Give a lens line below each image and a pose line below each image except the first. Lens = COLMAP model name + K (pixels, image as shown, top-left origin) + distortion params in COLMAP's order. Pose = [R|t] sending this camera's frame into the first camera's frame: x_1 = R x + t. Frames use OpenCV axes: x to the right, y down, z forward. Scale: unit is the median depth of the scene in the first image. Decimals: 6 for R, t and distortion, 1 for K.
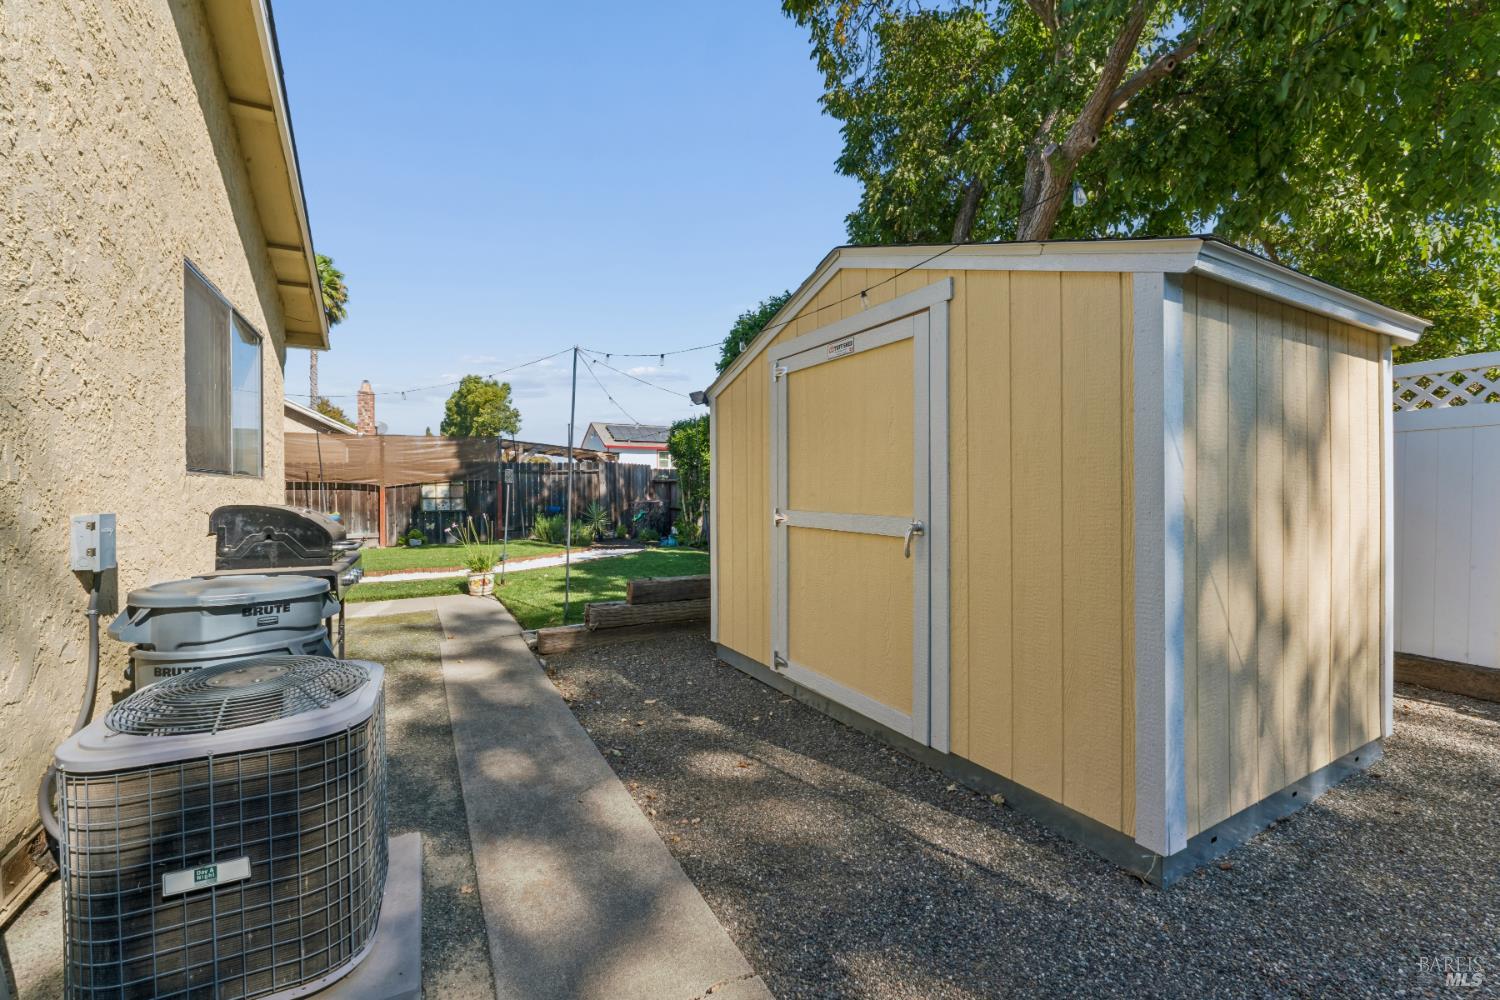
lens RADIAL K [[610.3, 0, 761.5], [0, 610.3, 490.6], [0, 0, 1]] dist [0.002263, 0.000050]
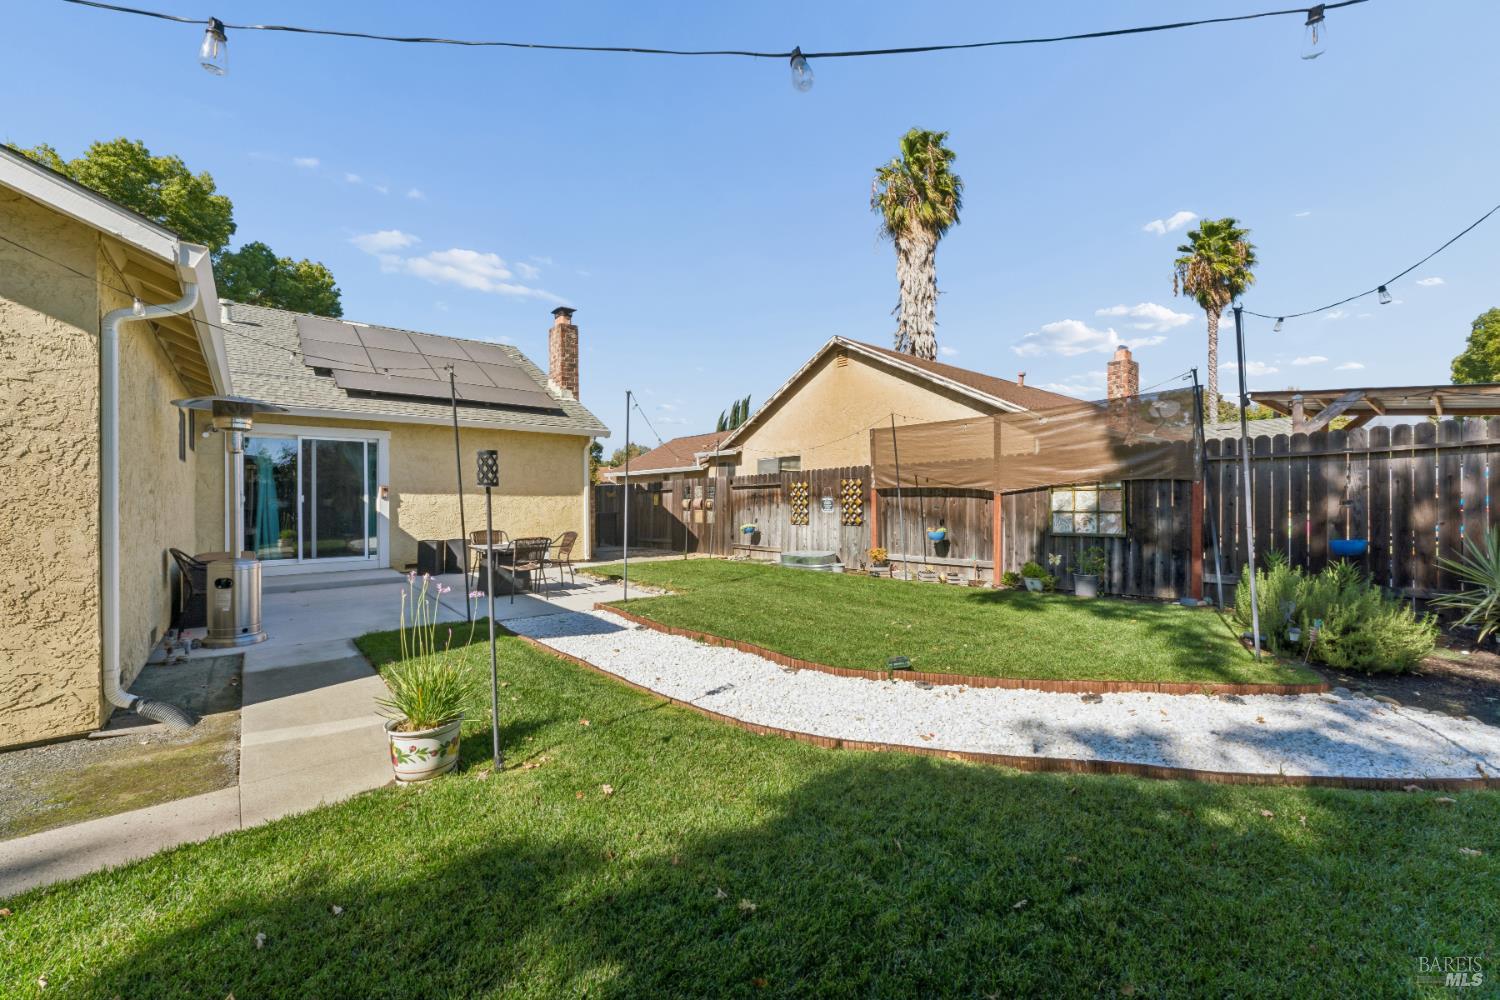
lens RADIAL K [[606.7, 0, 744.2], [0, 606.7, 490.9], [0, 0, 1]] dist [-0.010106, 0.001454]
pose [[0.170853, -0.007601, -0.985267, -0.023325], [0.001043, 0.999971, -0.007534, -0.003416], [0.985296, 0.000260, 0.170856, 0.597904]]
